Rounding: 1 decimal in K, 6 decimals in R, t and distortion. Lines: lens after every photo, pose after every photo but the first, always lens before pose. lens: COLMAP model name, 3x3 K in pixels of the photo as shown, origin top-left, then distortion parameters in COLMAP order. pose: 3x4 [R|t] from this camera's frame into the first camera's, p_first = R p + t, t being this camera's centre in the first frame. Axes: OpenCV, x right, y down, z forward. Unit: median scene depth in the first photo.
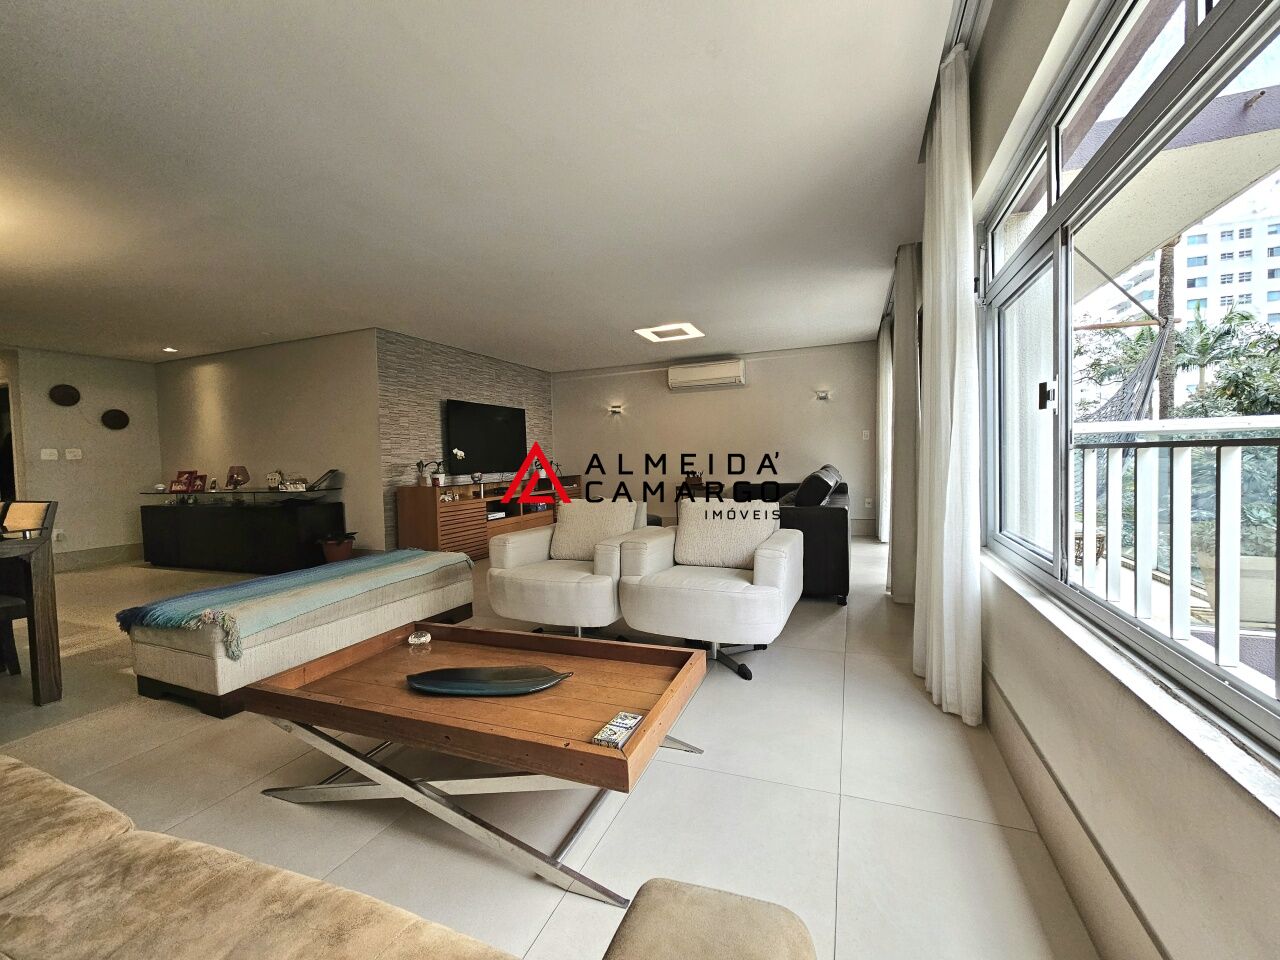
lens RADIAL K [[525.5, 0, 644.7], [0, 525.5, 477.8], [0, 0, 1]] dist [0.000854, 0.000234]
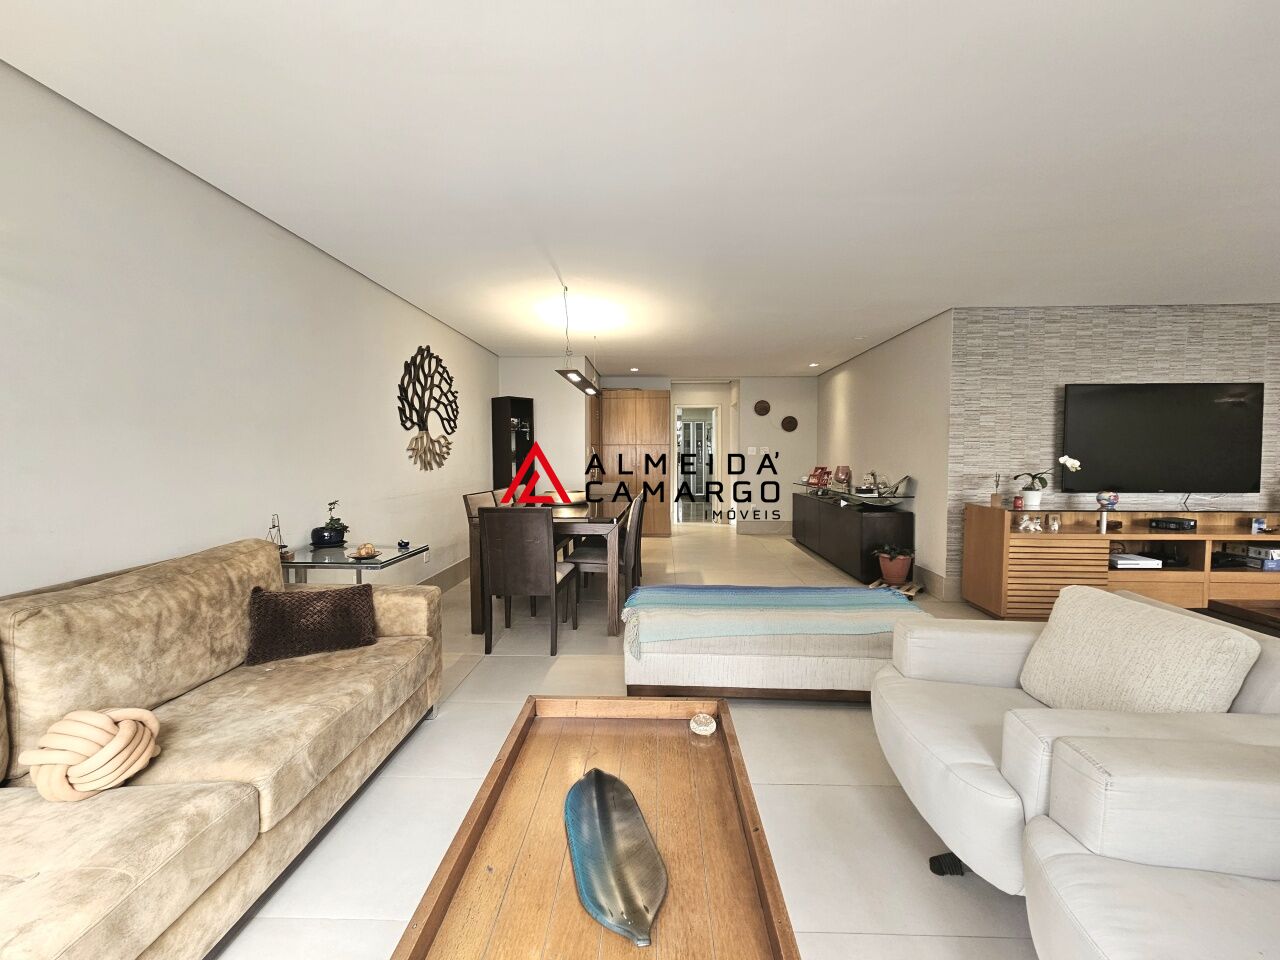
lens RADIAL K [[525.5, 0, 644.7], [0, 525.5, 477.8], [0, 0, 1]] dist [0.000854, 0.000234]
pose [[0.337705, 0.071615, -0.938524, 0.167228], [-0.042903, 0.997236, 0.060657, -0.071743], [0.940274, 0.019781, 0.339844, 0.389227]]
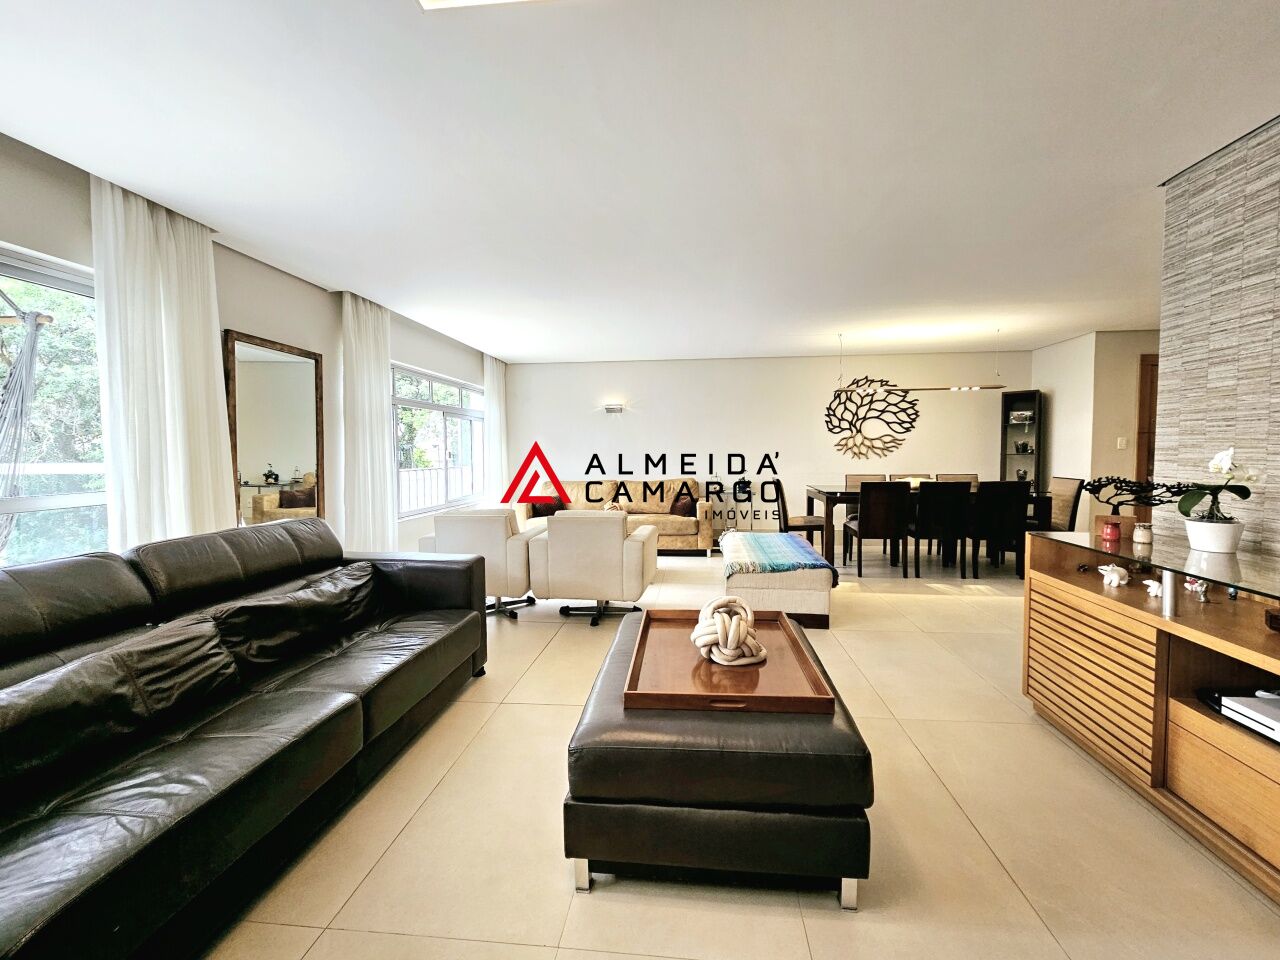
lens RADIAL K [[533.9, 0, 641.7], [0, 533.9, 476.8], [0, 0, 1]] dist [0.000543, 0.000122]
pose [[-0.963413, 0.051243, -0.263076, 0.093598], [0.028133, 0.995465, 0.090874, -0.122705], [0.266539, 0.080148, -0.960486, 1.927793]]
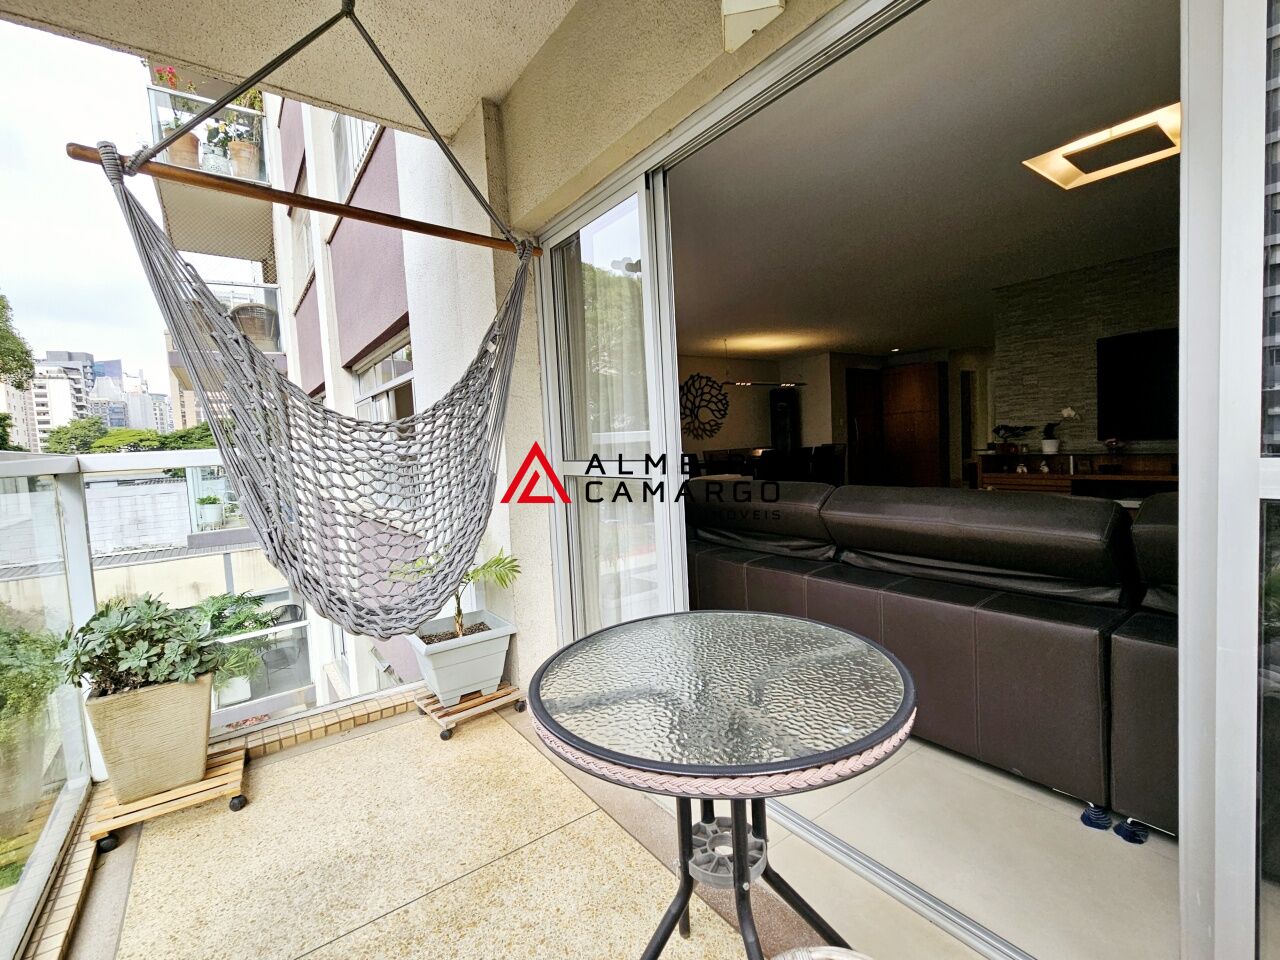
lens RADIAL K [[572.9, 0, 640.0], [0, 572.9, 480.0], [0, 0, 1]] dist [-0.008911, 0.000250]
pose [[-0.535026, 0.114046, -0.837103, 1.117306], [0.037323, 0.993070, 0.111441, -0.105626], [0.844011, 0.028381, -0.535575, 1.462250]]
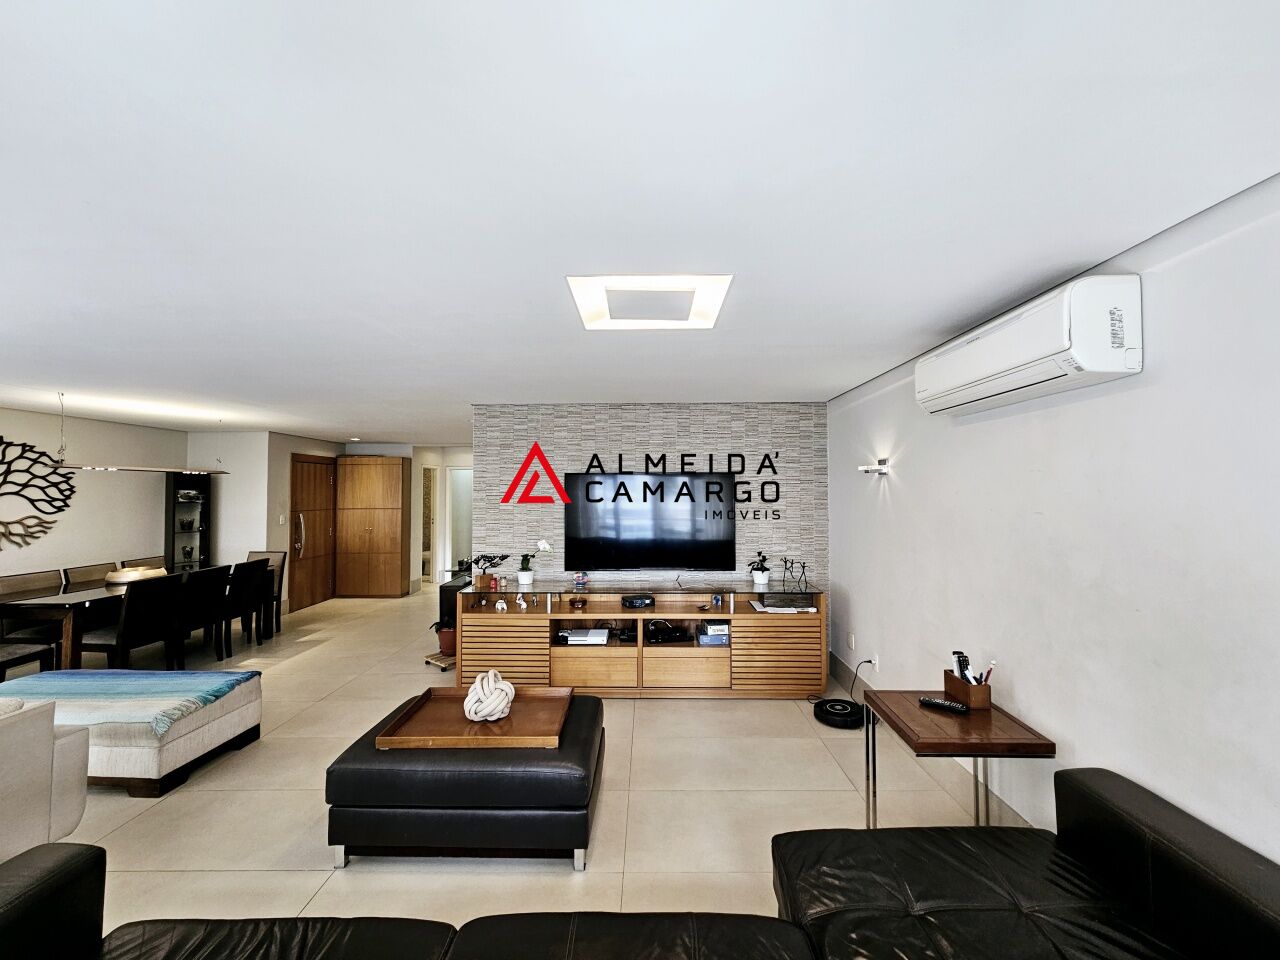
lens RADIAL K [[525.5, 0, 644.7], [0, 525.5, 477.8], [0, 0, 1]] dist [0.000854, 0.000234]
pose [[0.358504, 0.003468, -0.933522, 0.651803], [-0.041402, 0.999068, -0.012188, -0.227290], [0.932610, 0.043019, 0.358314, 1.367043]]
